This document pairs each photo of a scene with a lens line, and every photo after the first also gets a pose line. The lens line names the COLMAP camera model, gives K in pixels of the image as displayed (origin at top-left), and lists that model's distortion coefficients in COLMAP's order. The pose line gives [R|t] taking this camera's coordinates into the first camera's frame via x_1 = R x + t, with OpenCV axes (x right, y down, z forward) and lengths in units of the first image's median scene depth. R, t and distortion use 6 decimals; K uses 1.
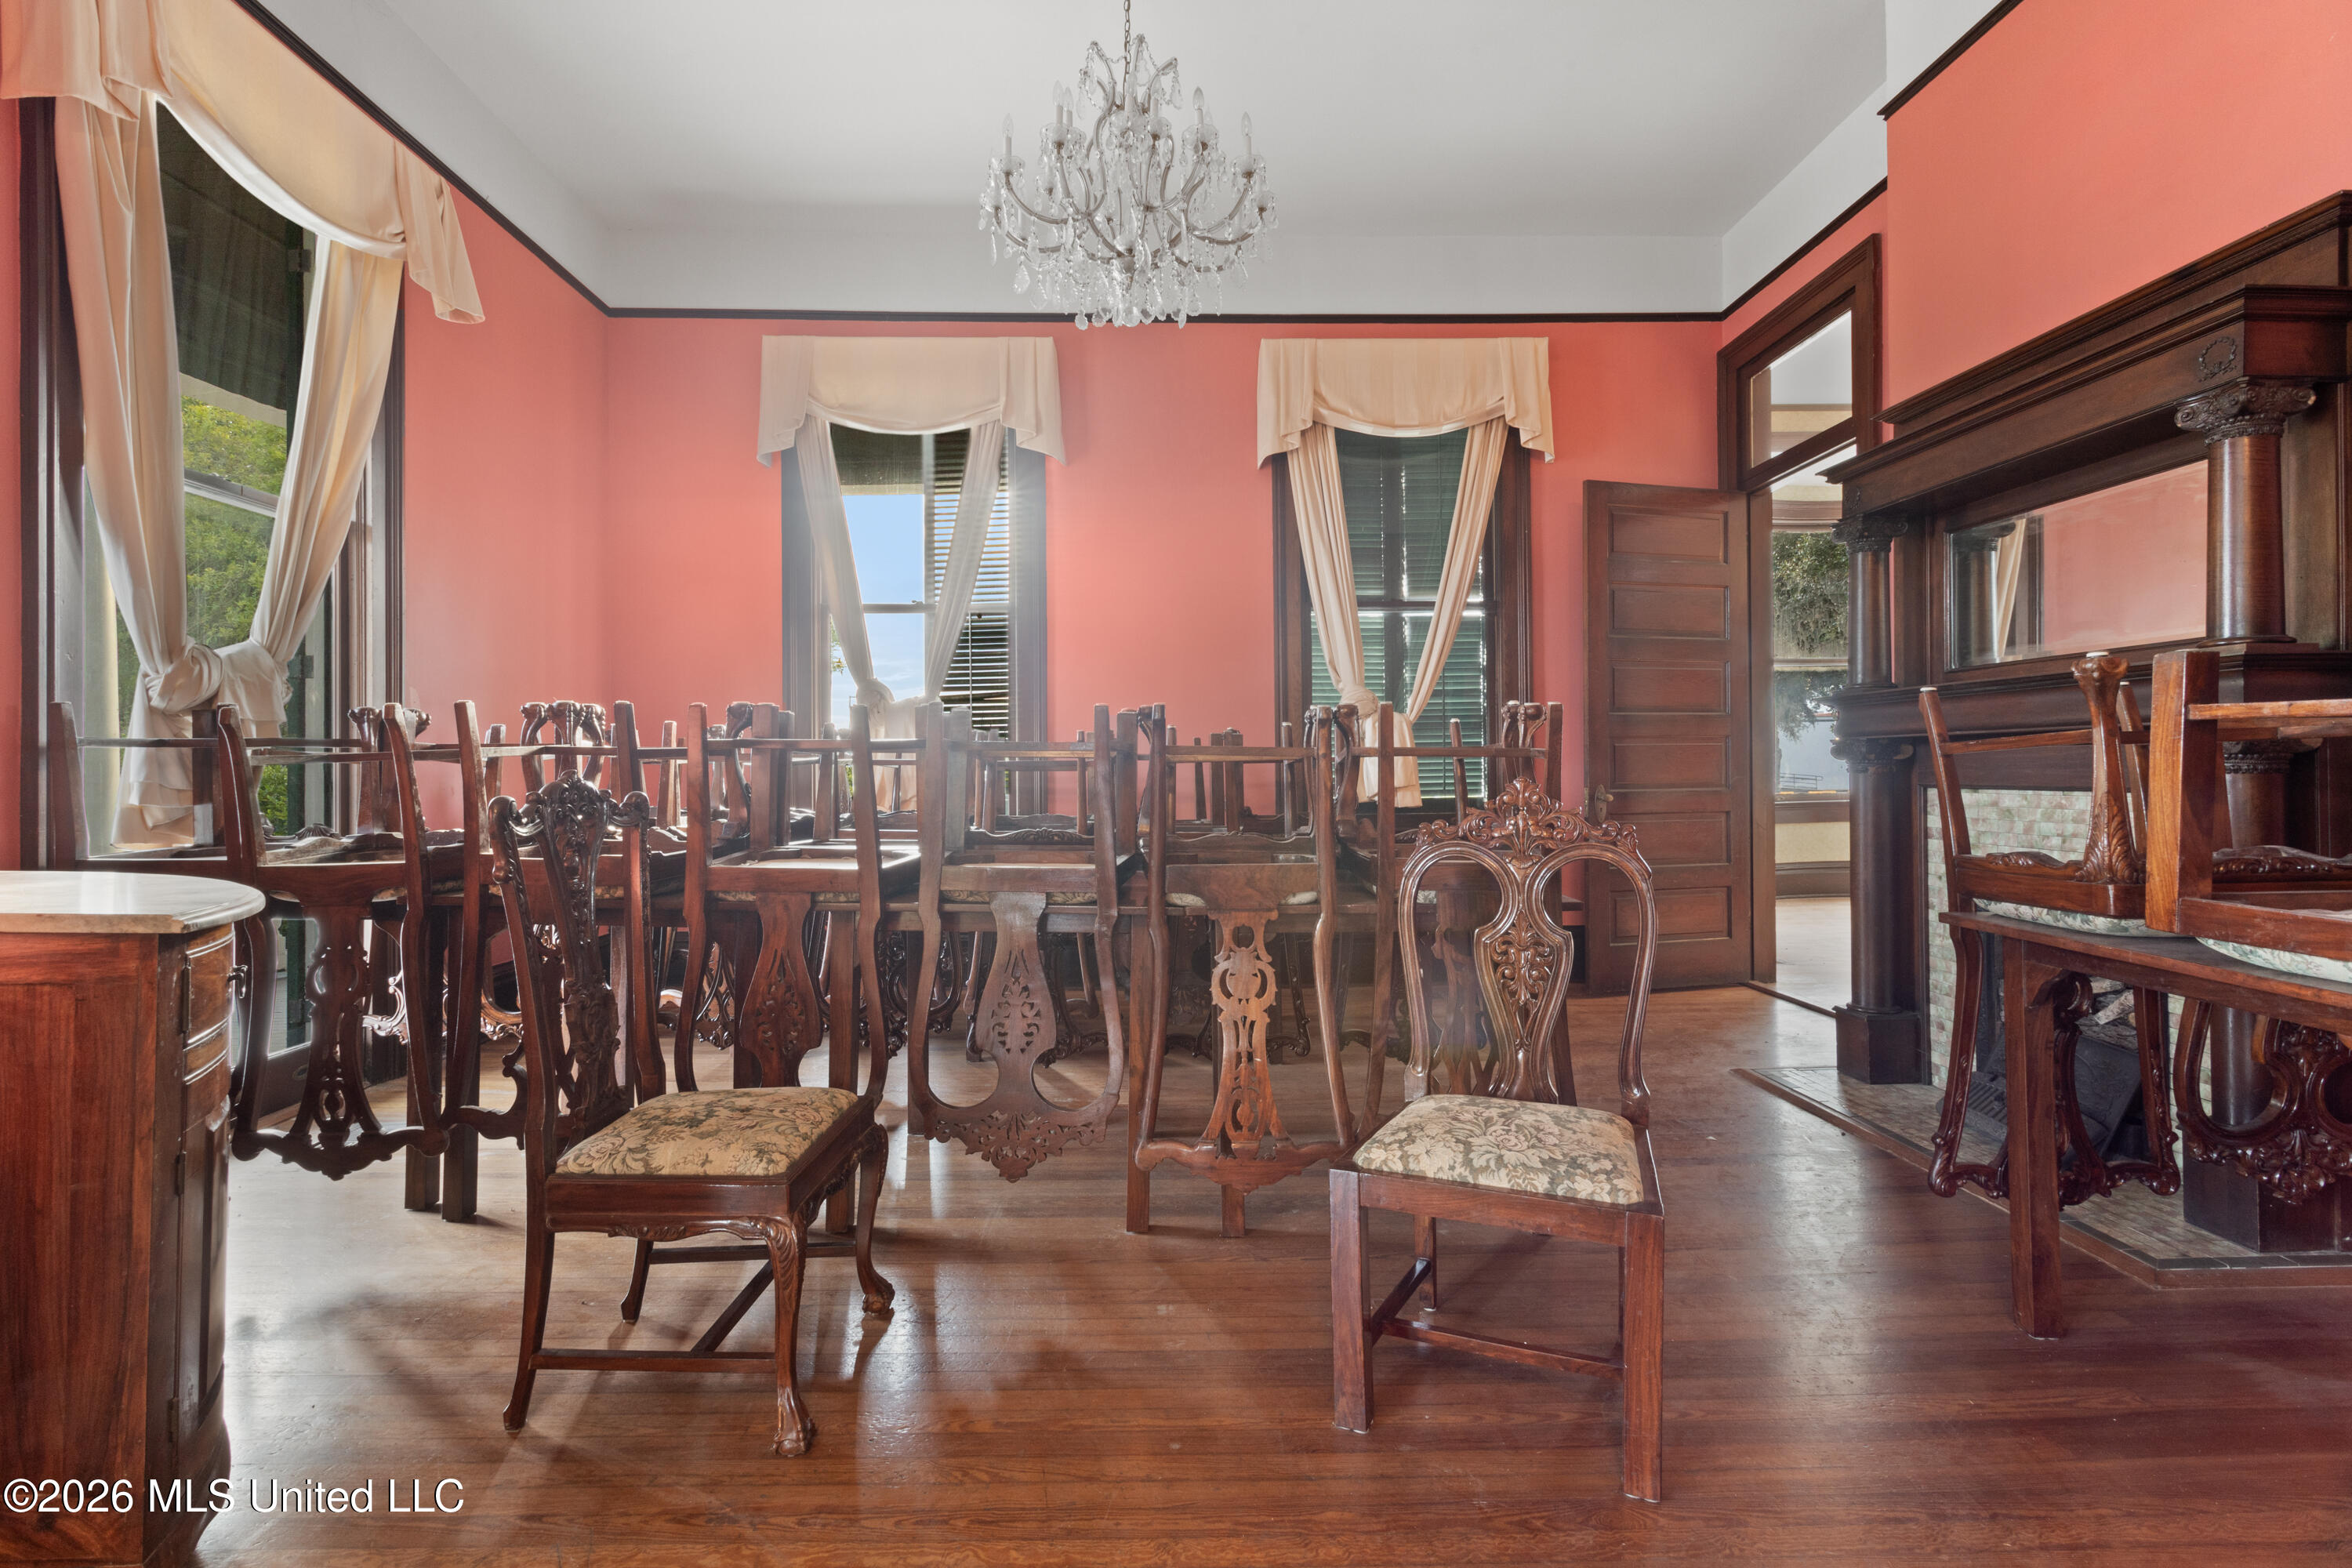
lens RADIAL K [[1121.7, 0, 1163.2], [0, 1121.7, 775.0], [0, 0, 1]] dist [0.001057, 0.001020]
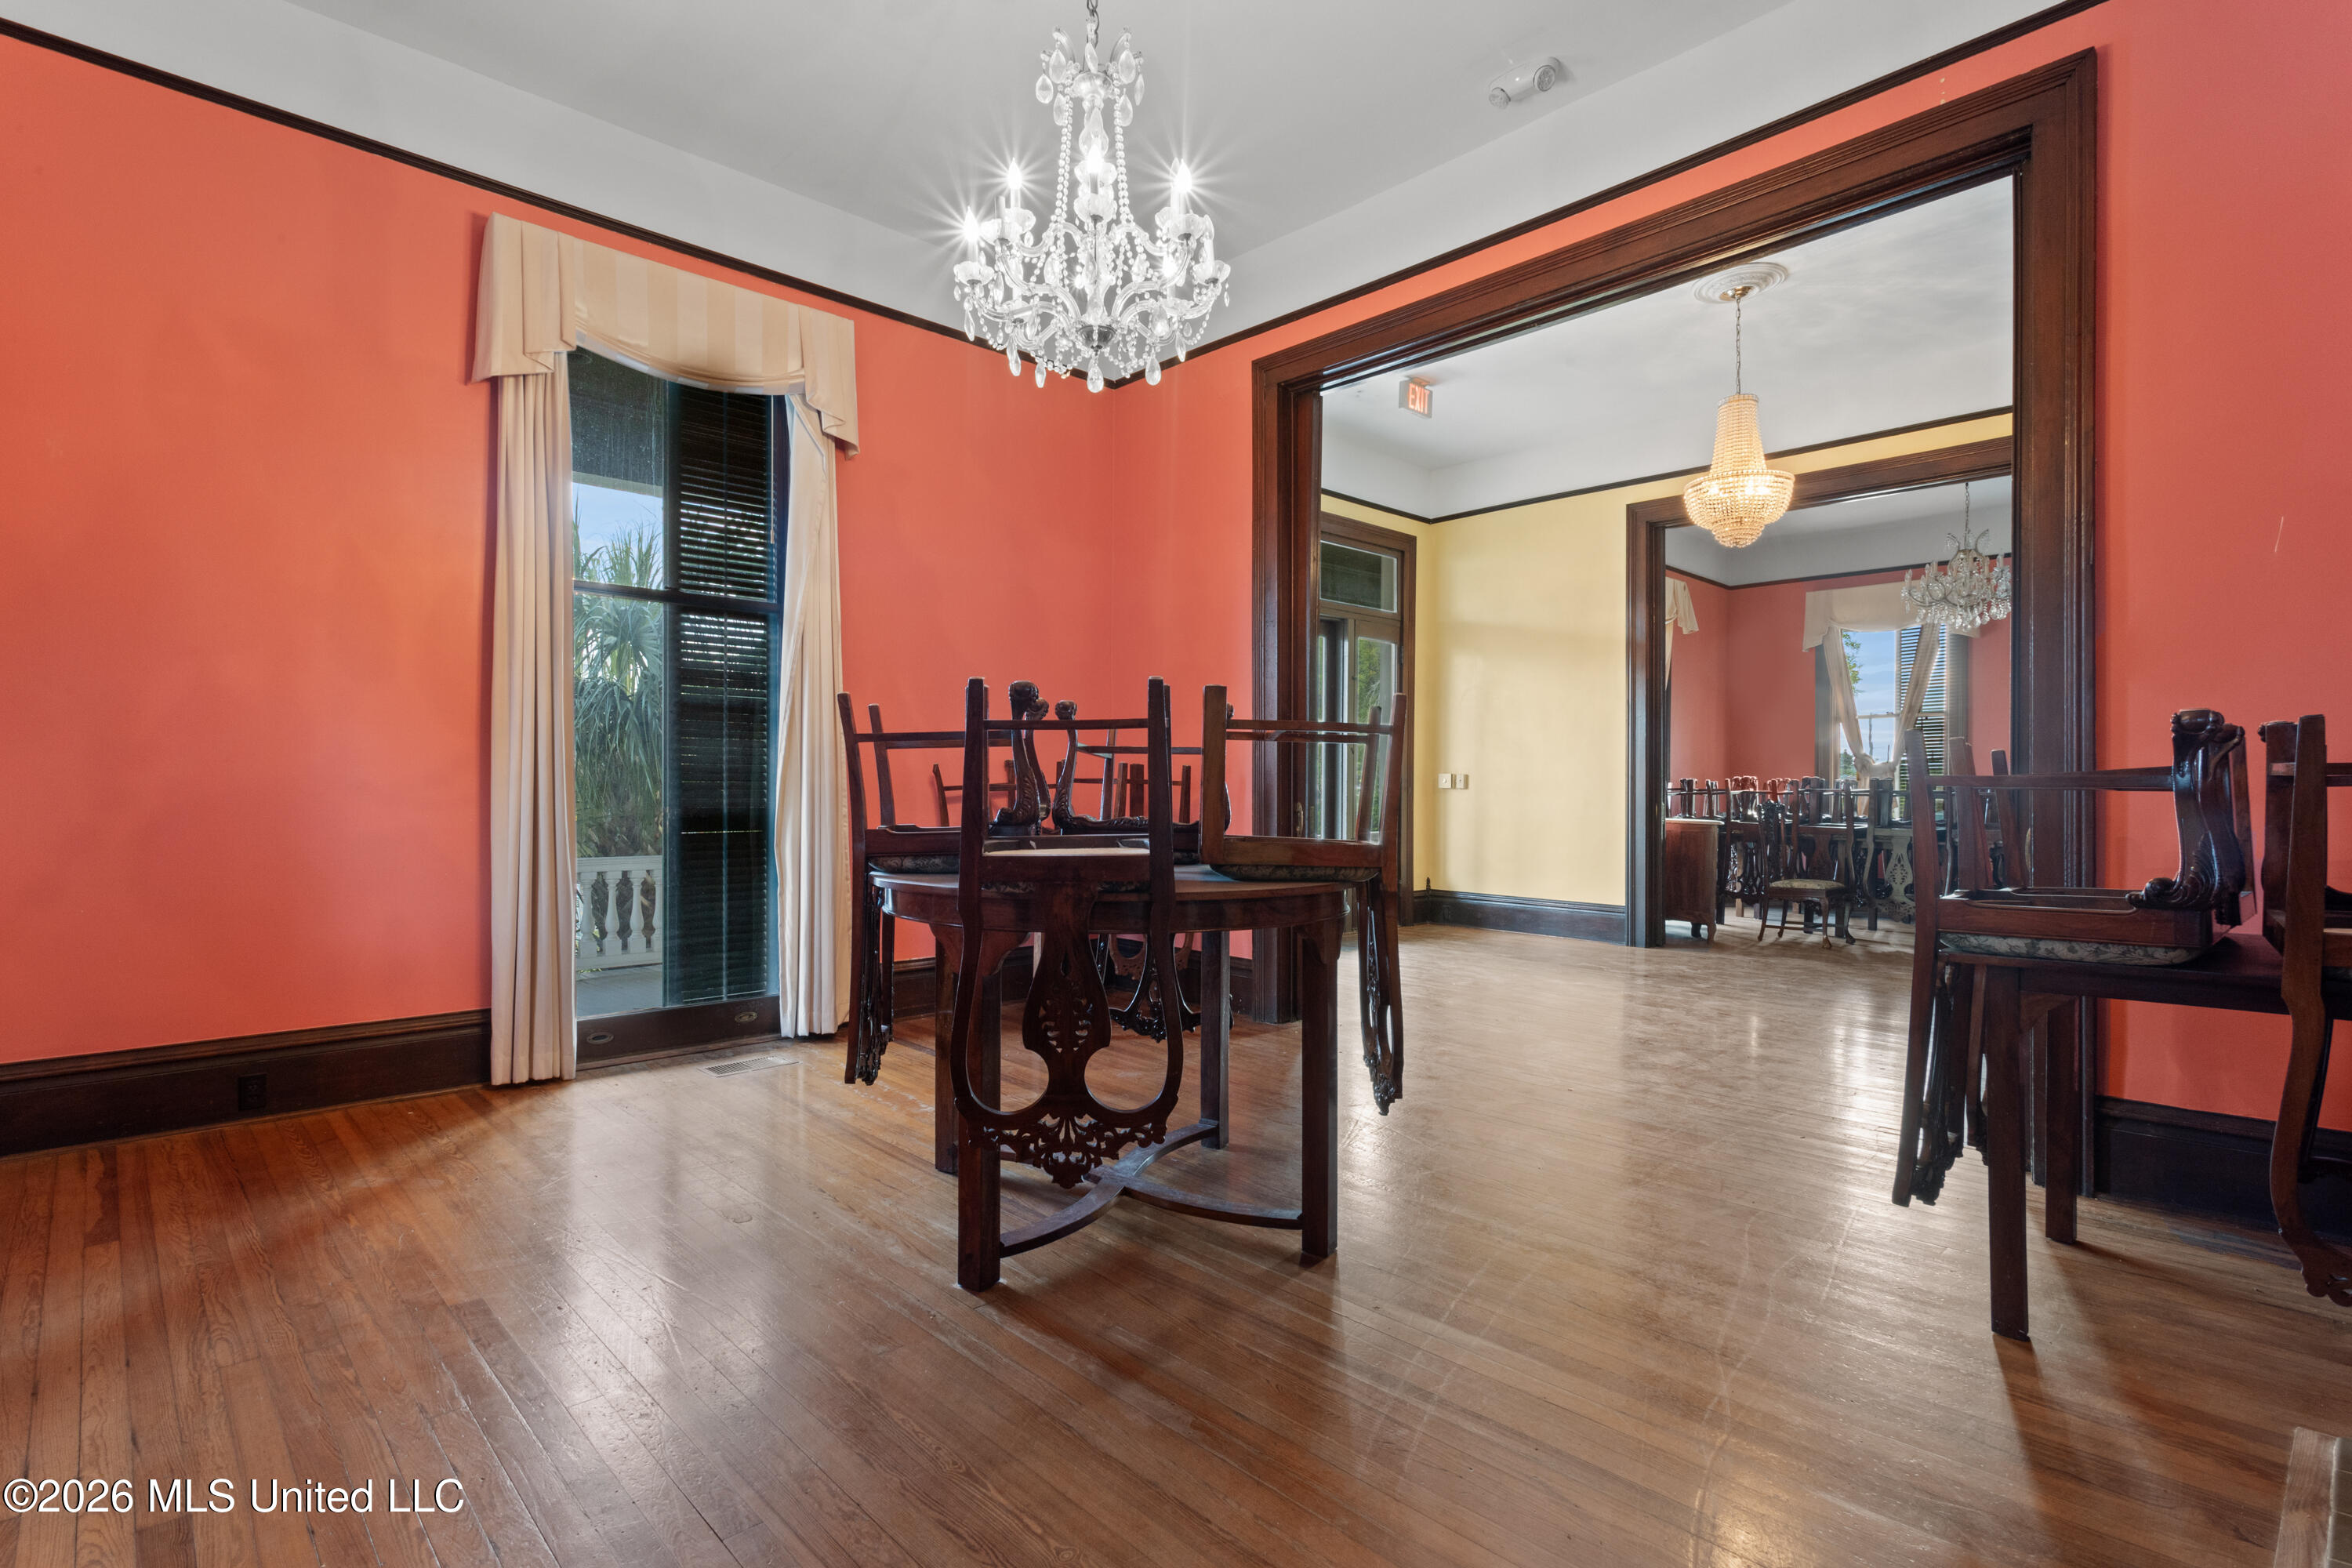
lens RADIAL K [[1121.7, 0, 1195.4], [0, 1121.7, 794.9], [0, 0, 1]] dist [0.001057, 0.001020]
pose [[0.684617, 0.004310, -0.728890, 0.398288], [-0.009786, 0.999947, -0.003278, 0.006495], [0.728837, 0.009377, 0.684623, -1.289519]]
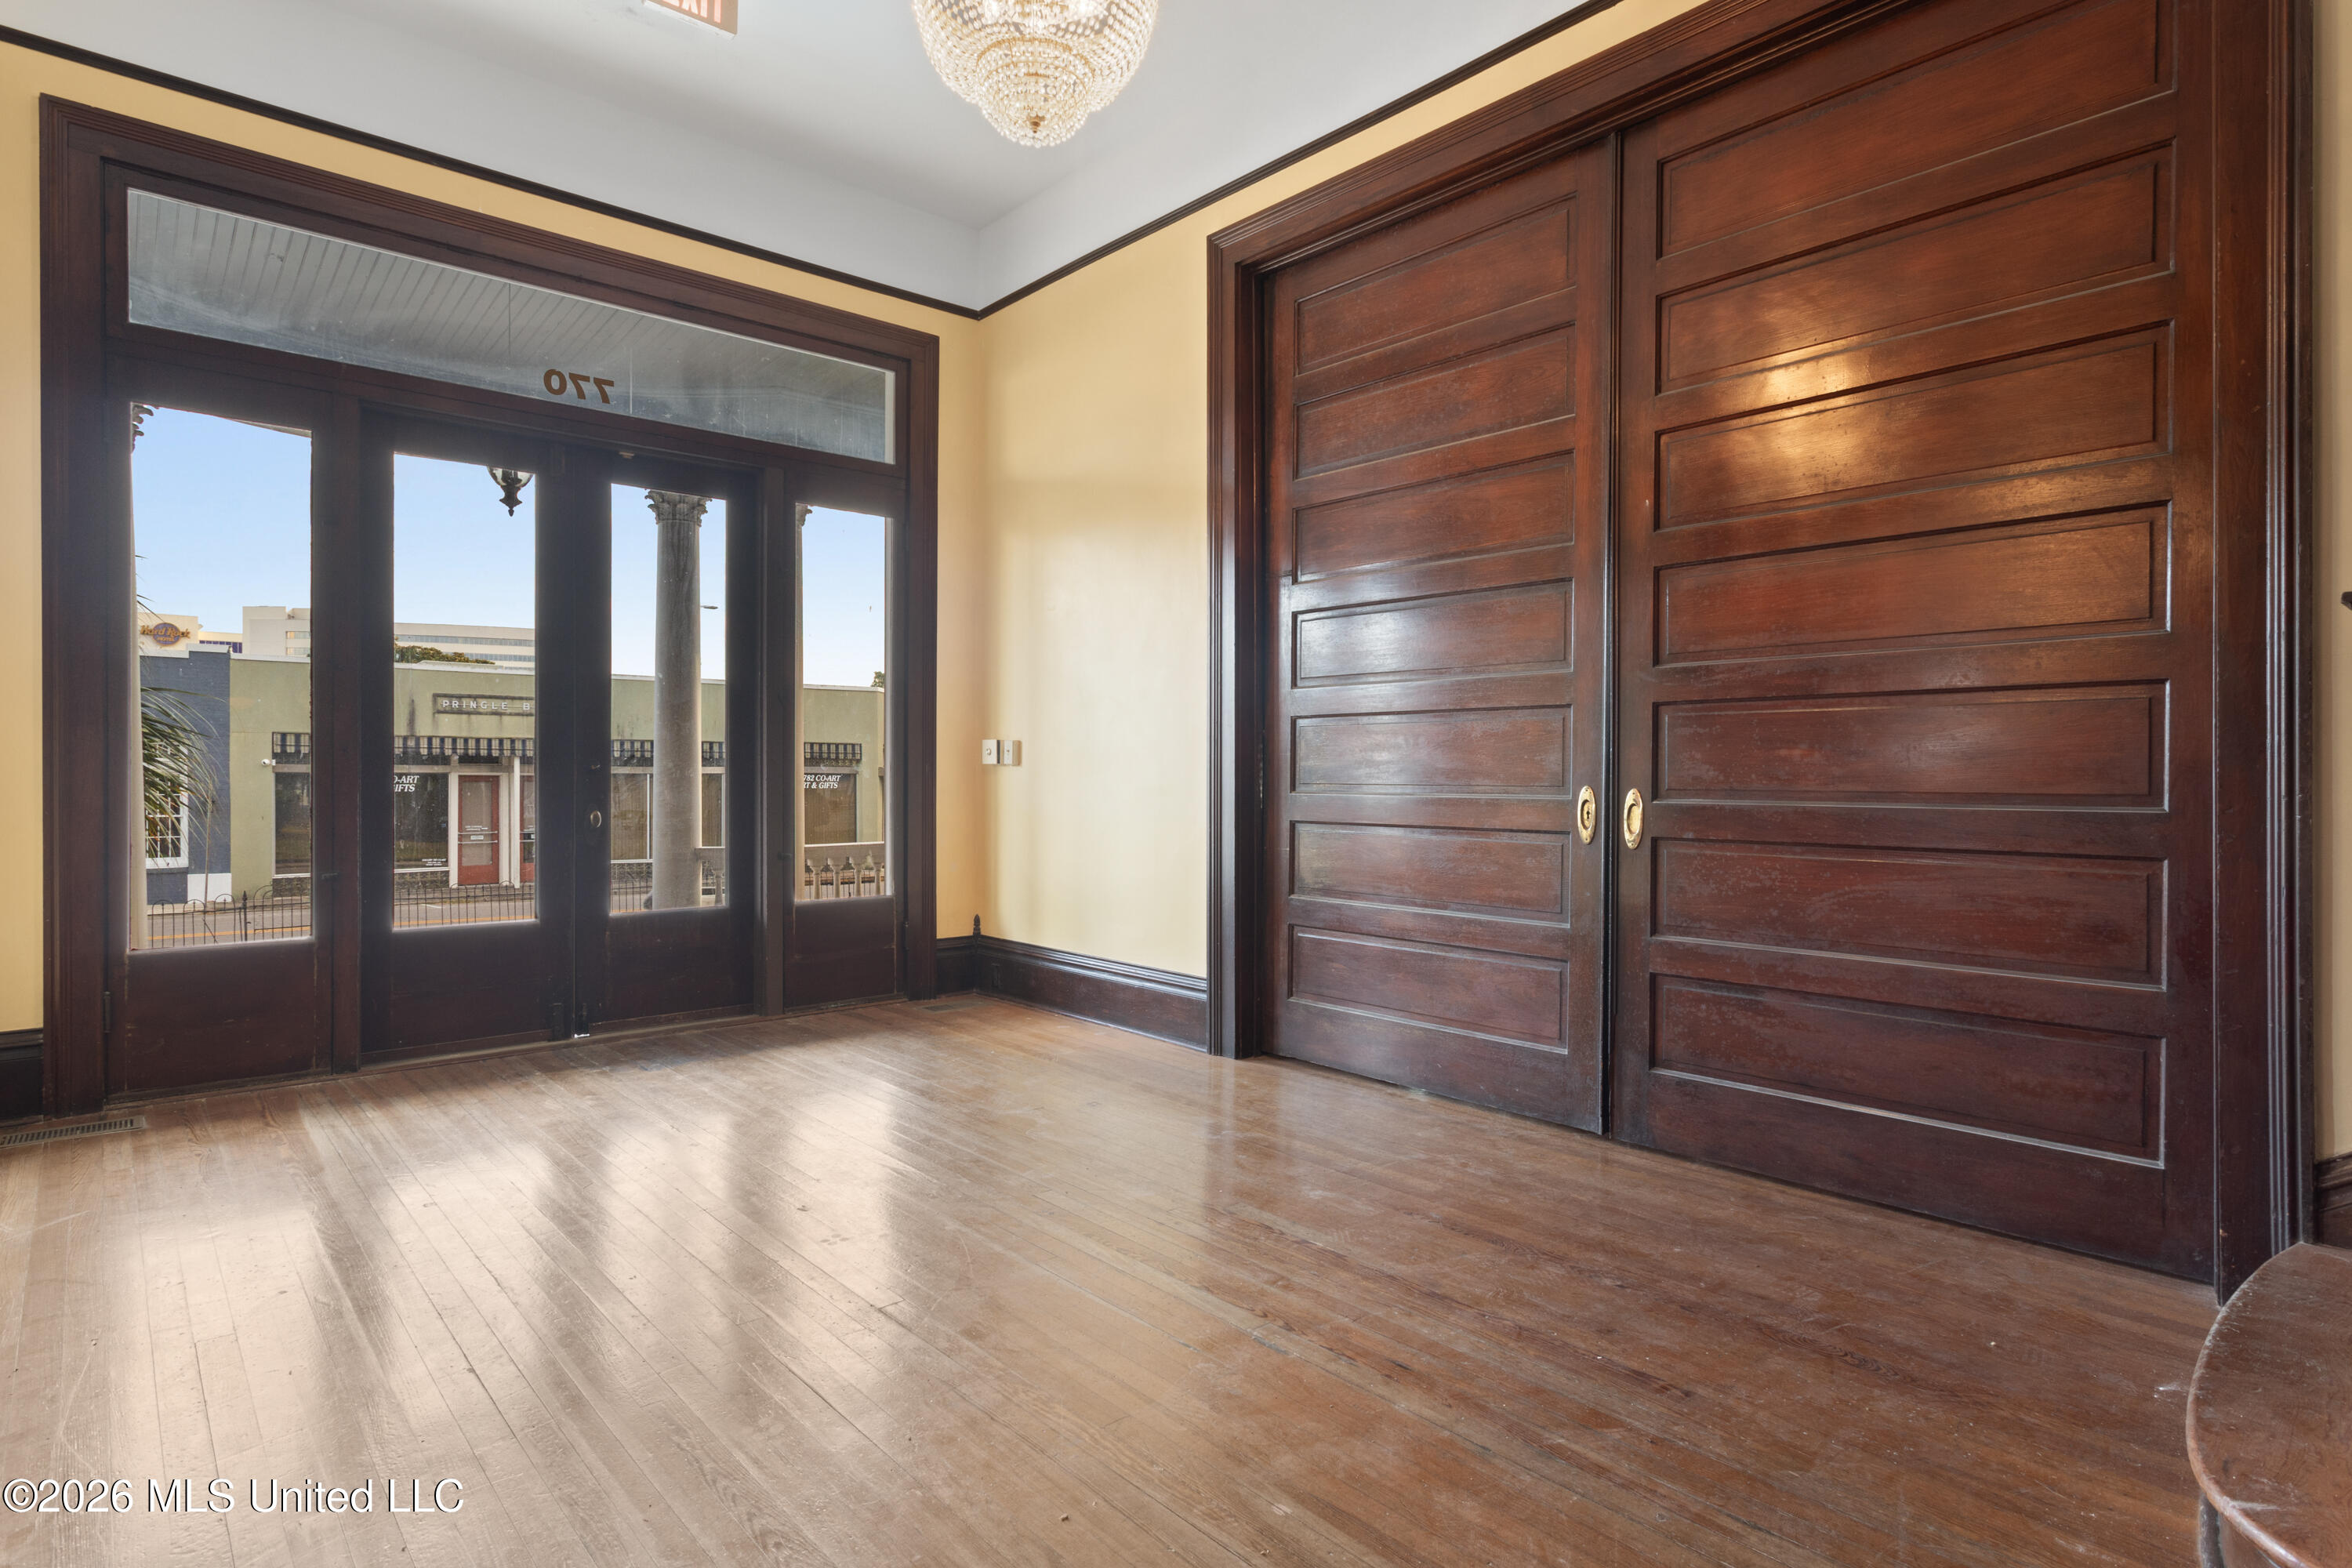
lens RADIAL K [[1226.9, 0, 1176.4], [0, 1226.9, 798.6], [0, 0, 1]] dist [0.006802, 0.001616]
pose [[0.635695, 0.015855, -0.771777, 0.371283], [0.002804, 0.999735, 0.022848, -0.006585], [0.771935, -0.016688, 0.635482, -0.449486]]
